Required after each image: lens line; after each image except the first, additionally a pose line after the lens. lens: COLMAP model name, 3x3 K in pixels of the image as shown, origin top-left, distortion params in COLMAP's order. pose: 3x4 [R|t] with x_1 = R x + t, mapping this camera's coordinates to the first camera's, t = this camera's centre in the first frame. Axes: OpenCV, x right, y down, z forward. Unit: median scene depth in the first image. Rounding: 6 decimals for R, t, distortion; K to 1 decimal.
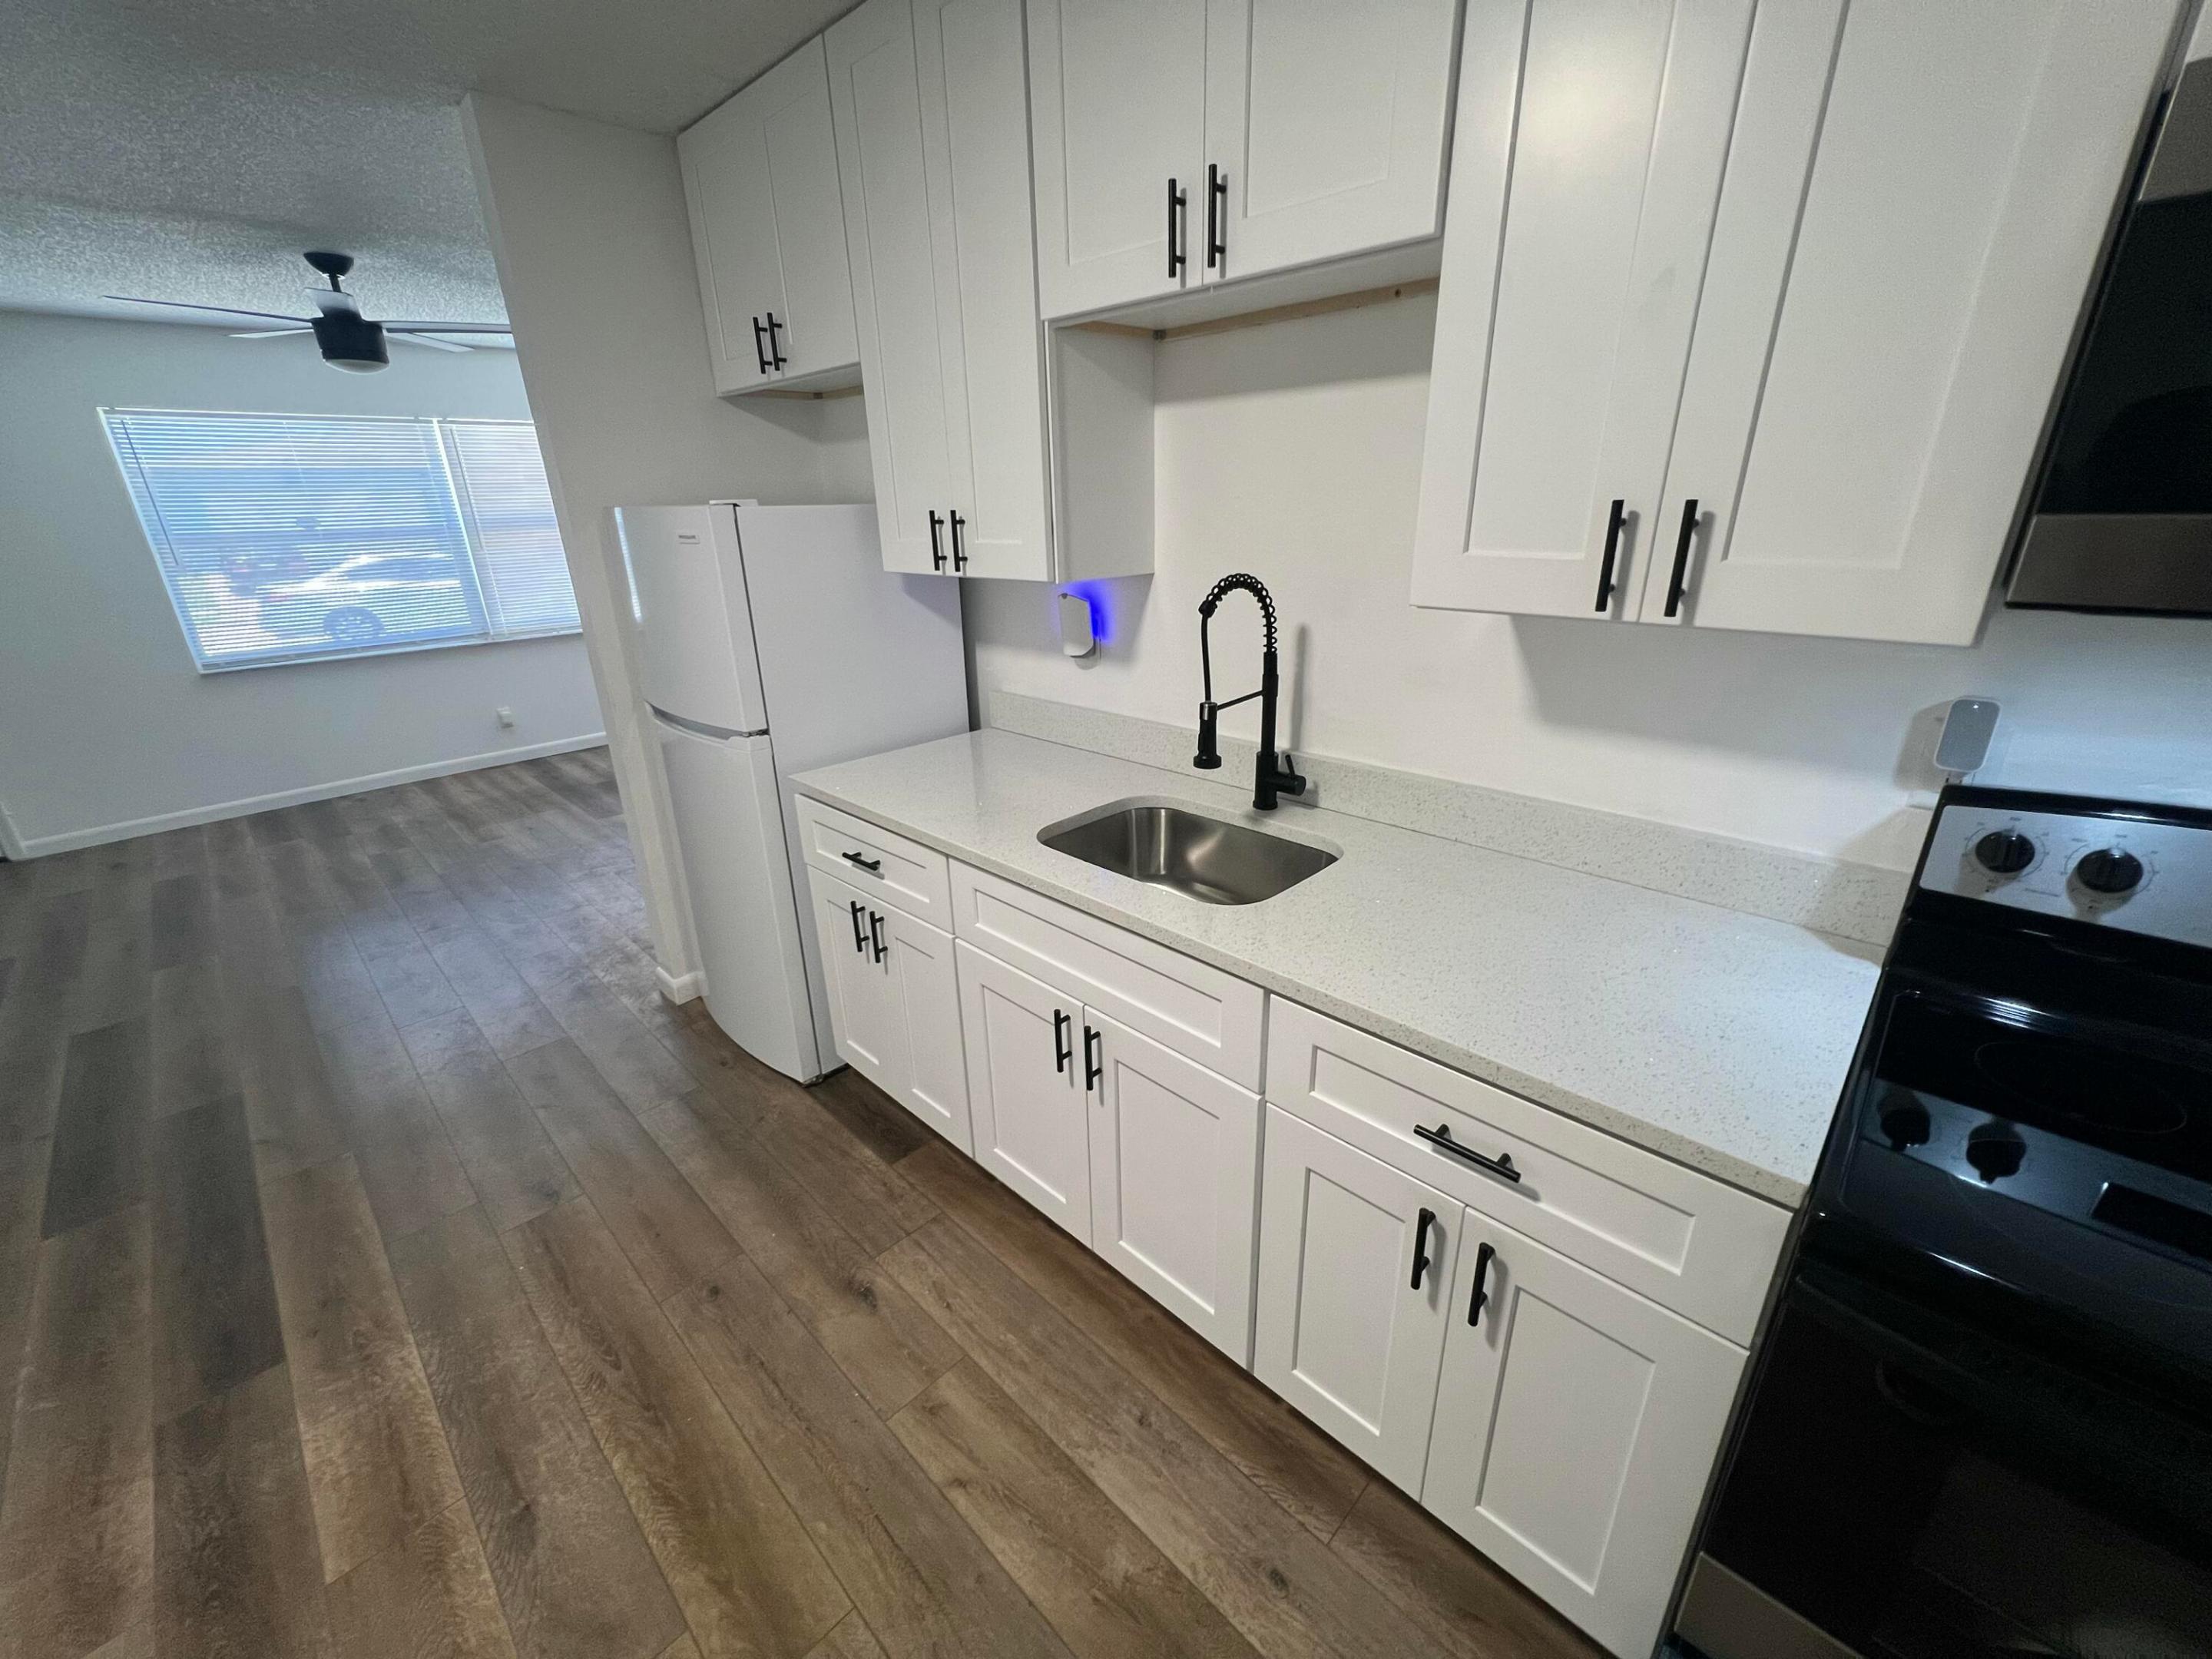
lens RADIAL K [[890.9, 0, 1106.0], [0, 890.9, 829.5], [0, 0, 1]] dist [-0.002561, 0.000114]
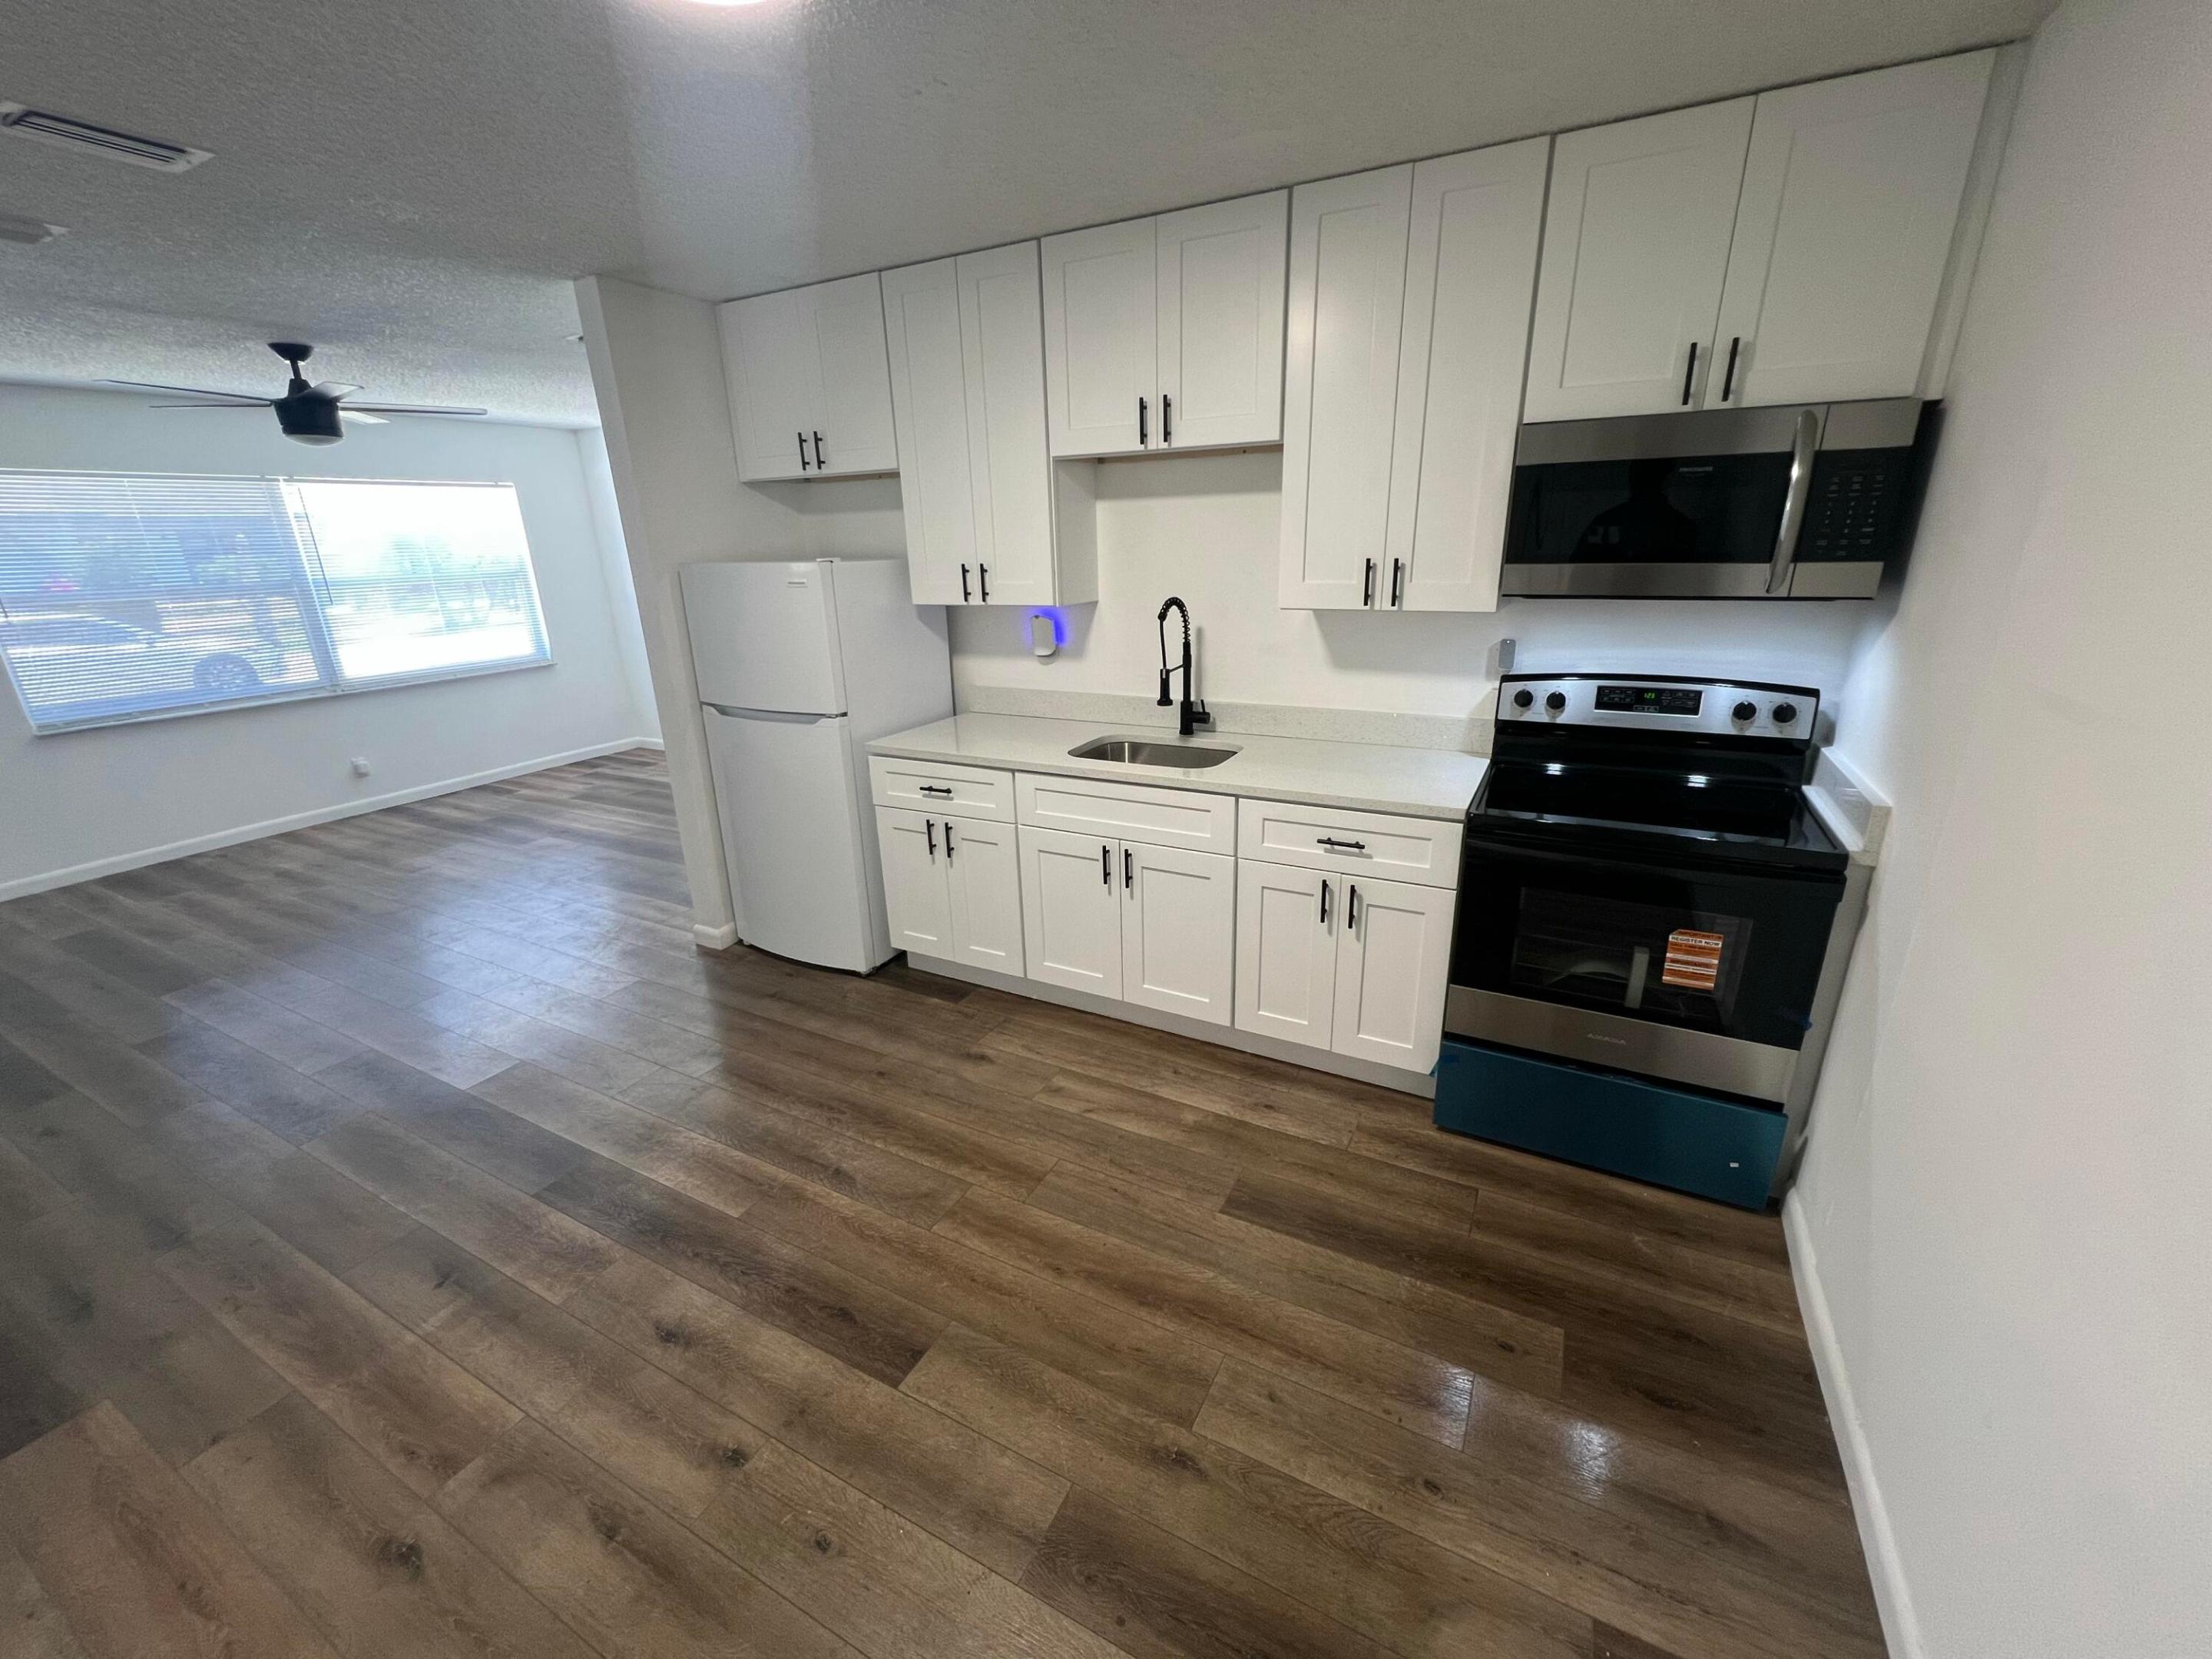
lens RADIAL K [[890.9, 0, 1106.0], [0, 890.9, 829.5], [0, 0, 1]] dist [-0.002561, 0.000114]
pose [[0.958171, -0.090859, 0.271392, -0.460244], [0.103345, 0.994129, -0.032045, 0.200750], [-0.266887, 0.058752, 0.961935, -0.601046]]
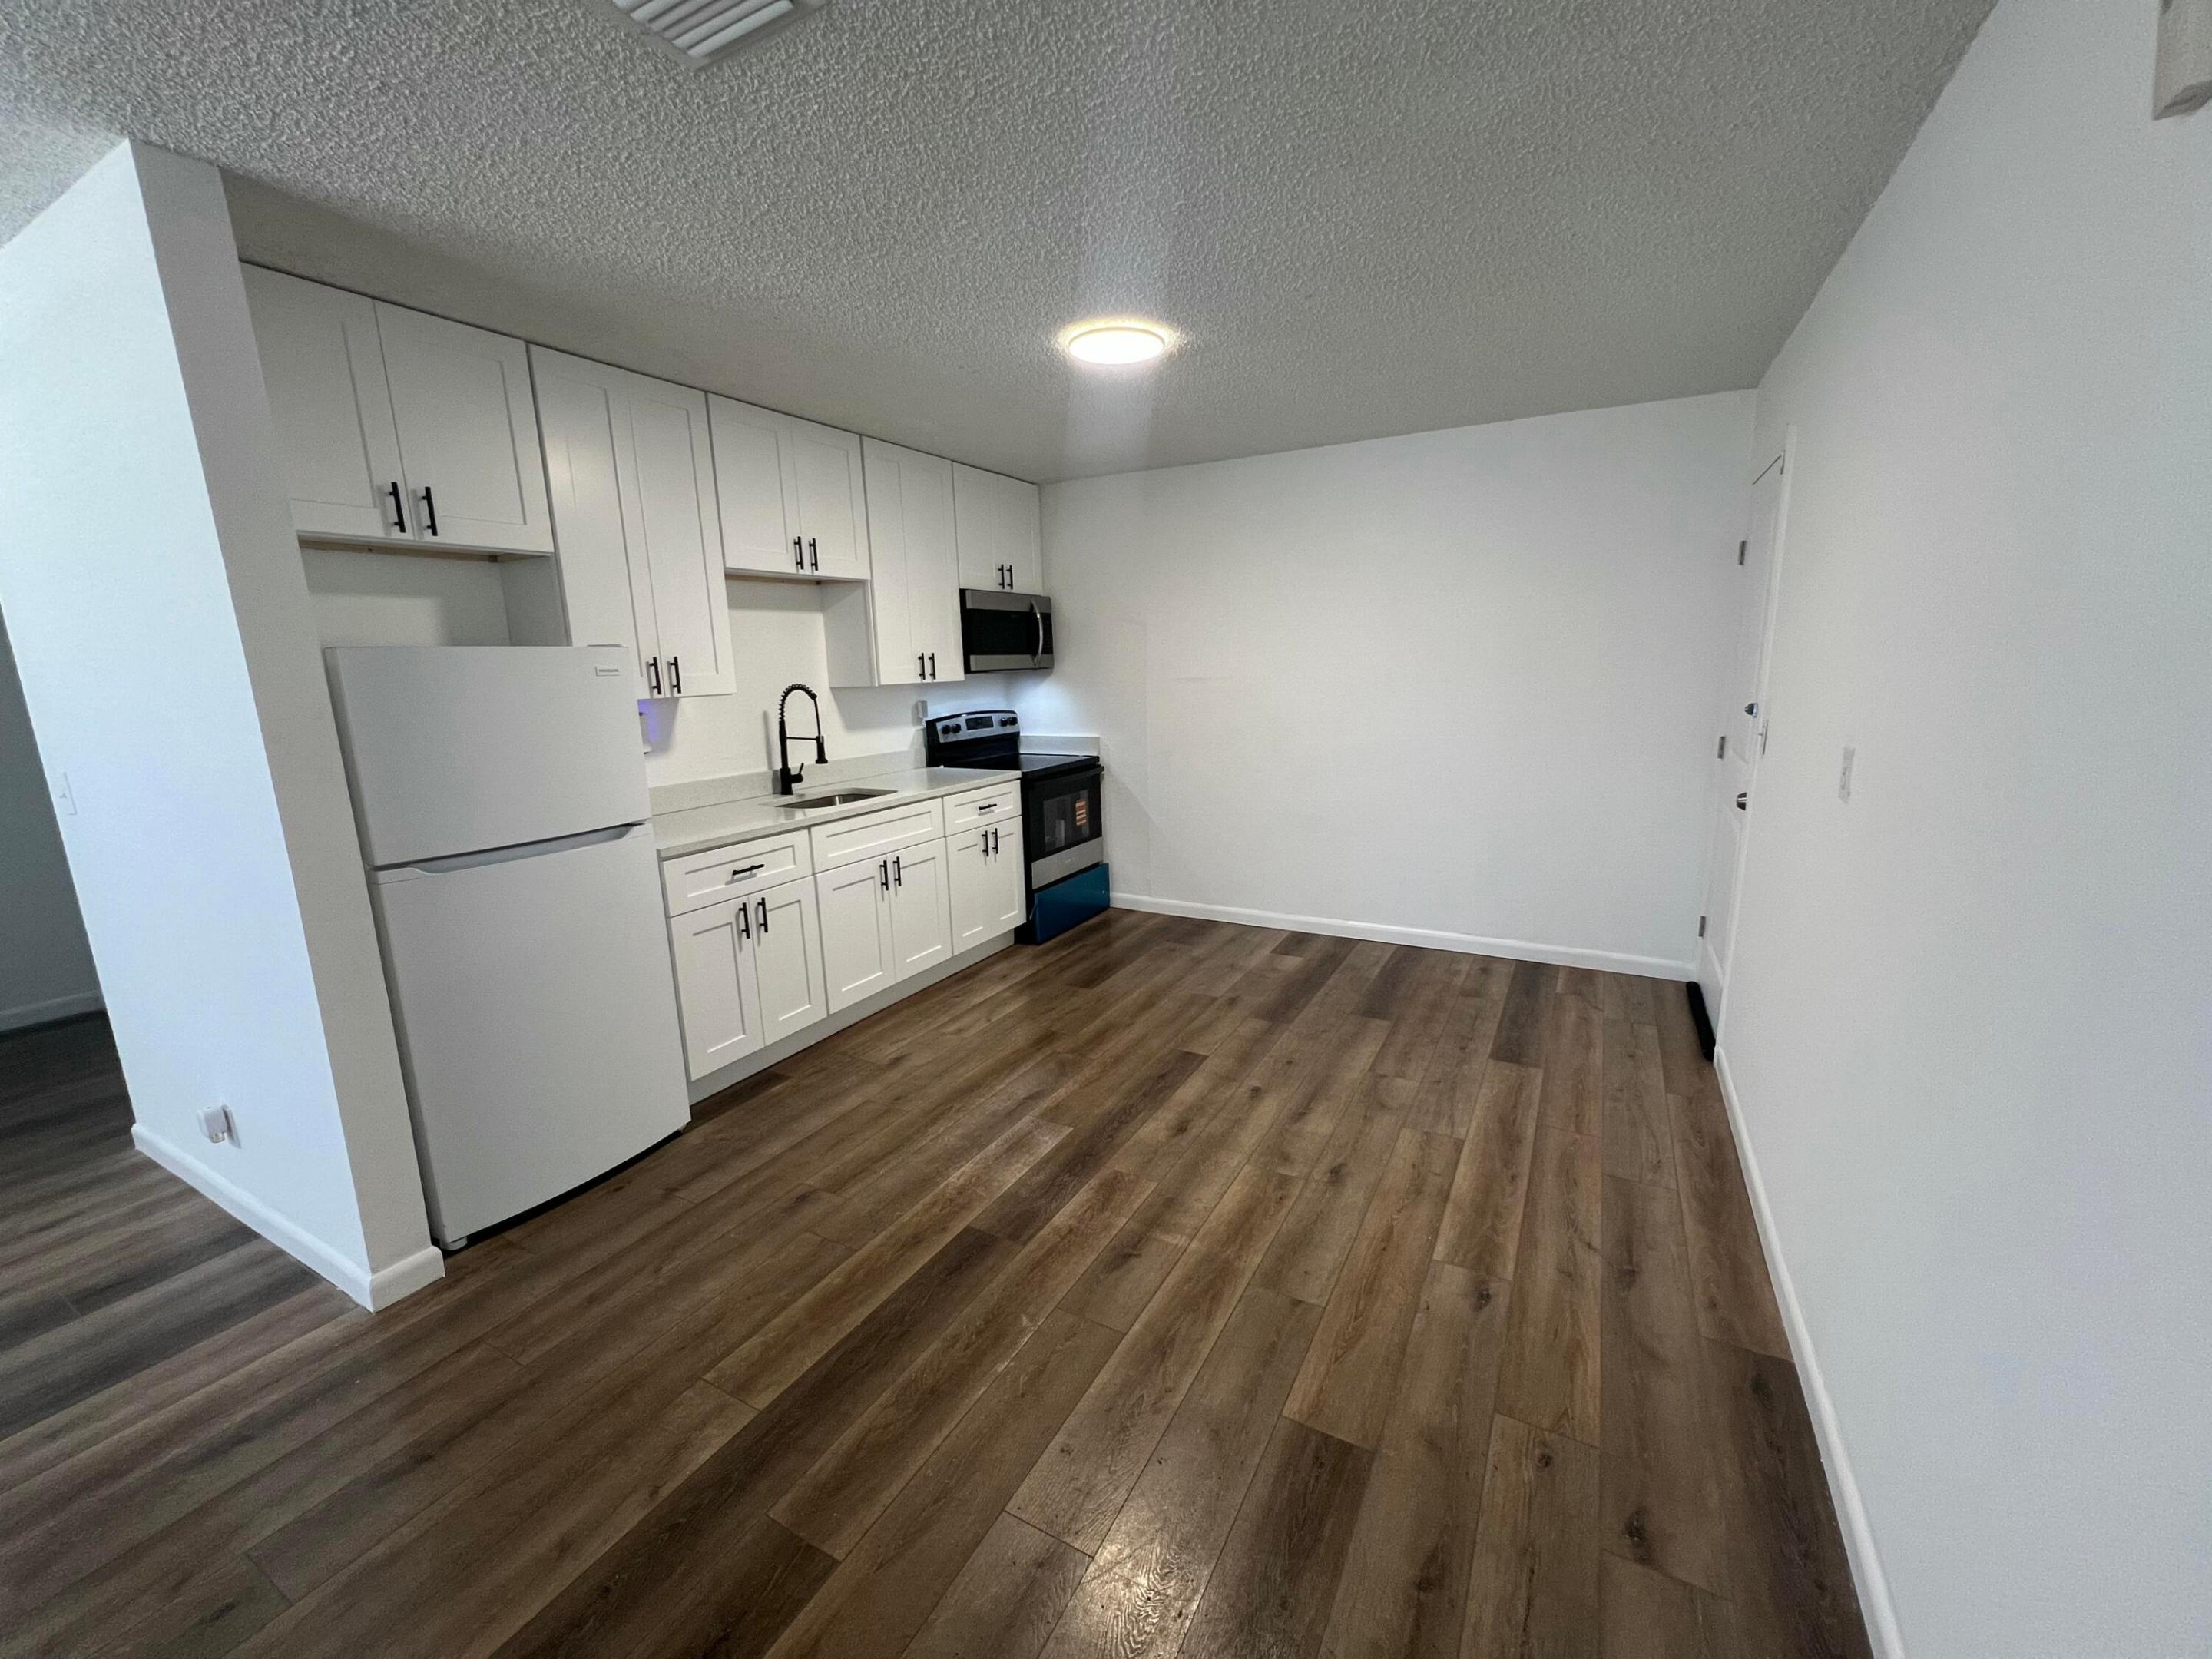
lens RADIAL K [[890.9, 0, 1106.0], [0, 890.9, 829.5], [0, 0, 1]] dist [-0.002561, 0.000114]
pose [[-0.267041, -0.150198, 0.951908, -2.101875], [0.372201, 0.895057, 0.245642, -0.194010], [-0.888907, 0.419898, -0.183113, 0.774468]]
